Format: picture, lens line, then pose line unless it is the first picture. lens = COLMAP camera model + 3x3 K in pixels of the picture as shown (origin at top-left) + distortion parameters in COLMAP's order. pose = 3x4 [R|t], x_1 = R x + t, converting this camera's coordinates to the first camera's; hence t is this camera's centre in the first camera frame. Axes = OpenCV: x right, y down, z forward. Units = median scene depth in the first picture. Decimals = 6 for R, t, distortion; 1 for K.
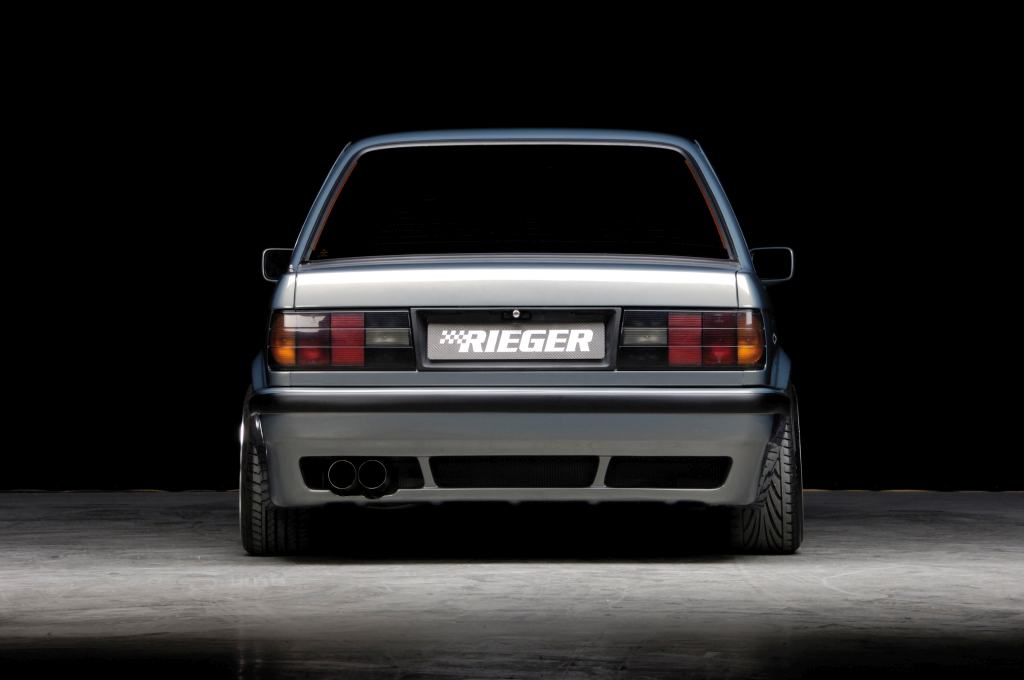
lens RADIAL K [[6558.4, 0, 512.0], [0, 6558.4, 340.0], [0, 0, 1]] dist [0.004433, -17.962051]
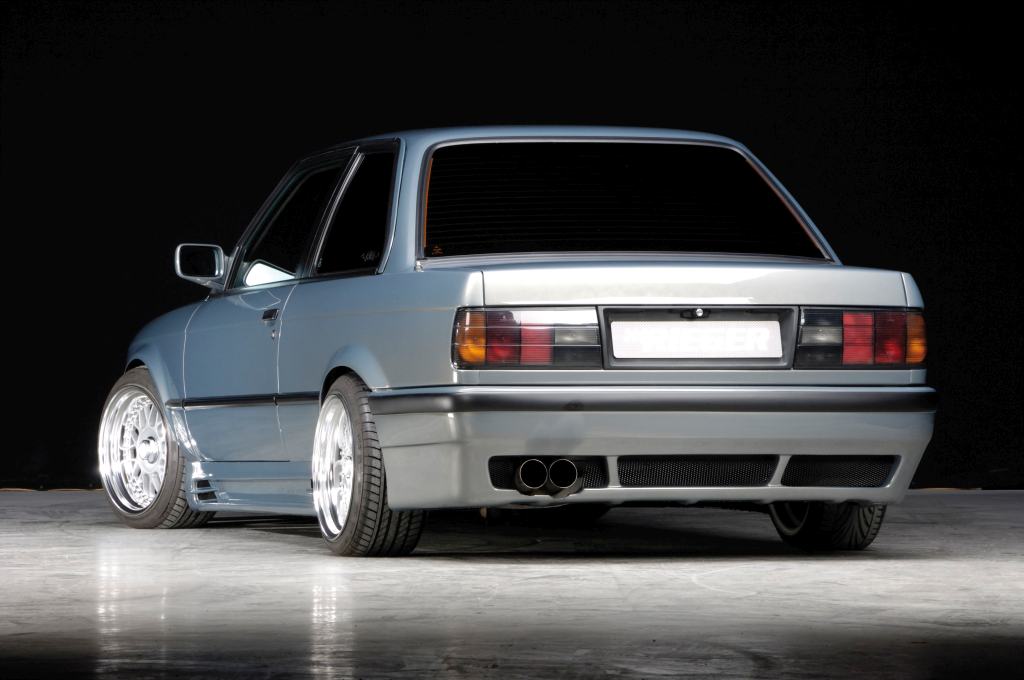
lens RADIAL K [[6558.4, 0, 512.0], [0, 6558.4, 340.0], [0, 0, 1]] dist [0.004433, -17.962051]
pose [[0.986698, 0.001913, 0.162556, -0.143278], [-0.002038, 0.999998, 0.000605, -0.000252], [-0.162554, -0.000928, 0.986699, 0.014510]]
